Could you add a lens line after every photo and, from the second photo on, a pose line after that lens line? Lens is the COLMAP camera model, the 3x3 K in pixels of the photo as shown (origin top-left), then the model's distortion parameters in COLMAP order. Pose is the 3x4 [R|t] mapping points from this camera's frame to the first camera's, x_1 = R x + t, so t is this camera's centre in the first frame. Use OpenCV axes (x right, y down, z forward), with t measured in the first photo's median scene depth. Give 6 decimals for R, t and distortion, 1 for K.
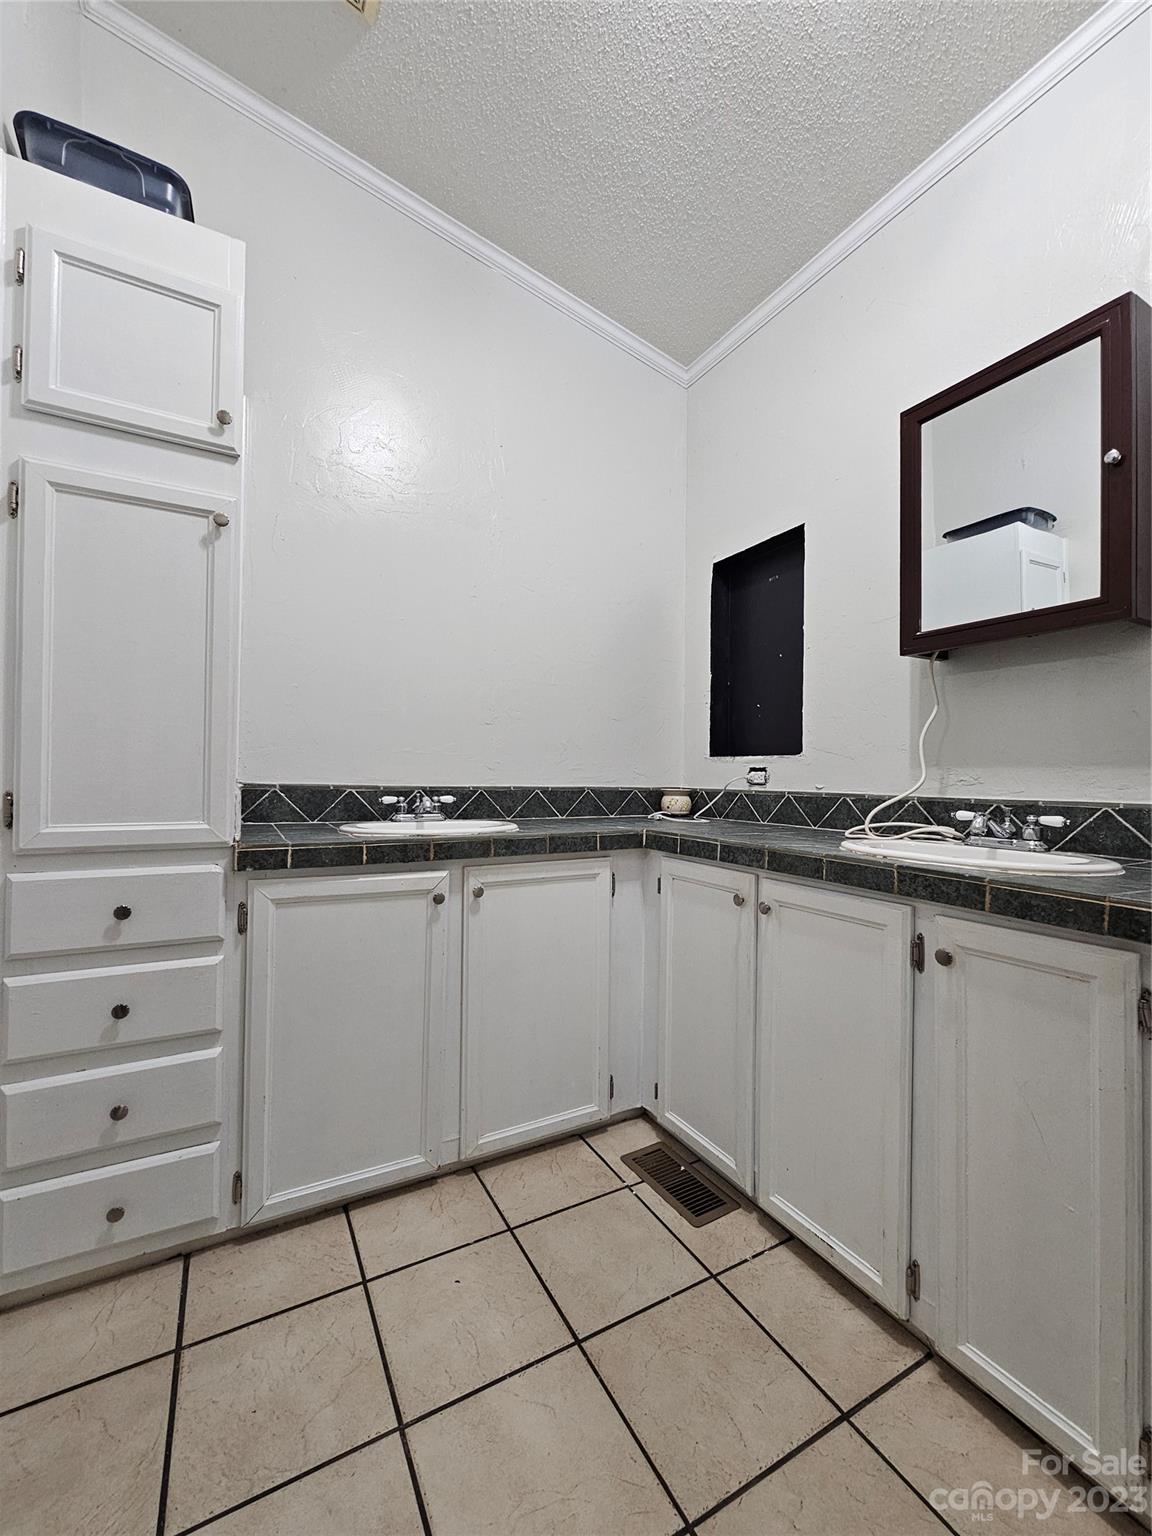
lens RADIAL K [[628.0, 0, 575.1], [0, 628.0, 771.0], [0, 0, 1]] dist [-0.003953, 0.000261]
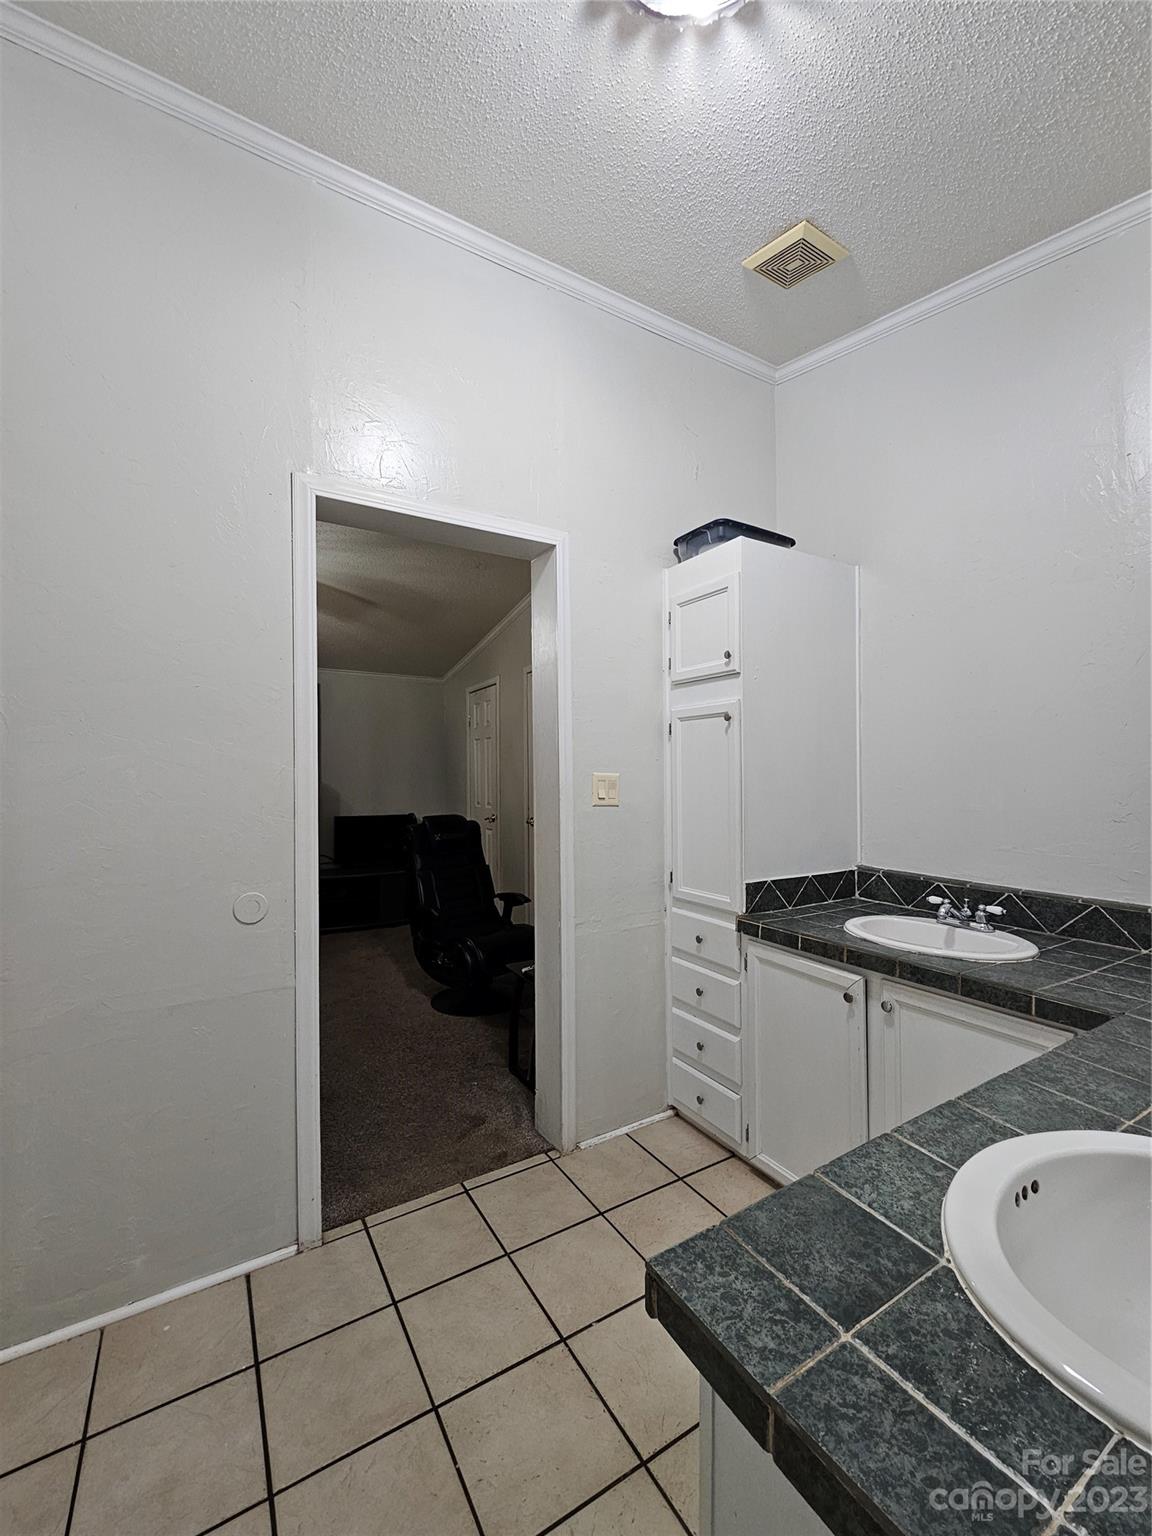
lens RADIAL K [[628.0, 0, 569.3], [0, 628.0, 769.9], [0, 0, 1]] dist [-0.003953, 0.000261]
pose [[0.032110, -0.021720, -0.999248, 1.055044], [0.013072, 0.999687, -0.021309, -0.224824], [0.999399, -0.012378, 0.032384, 0.513386]]
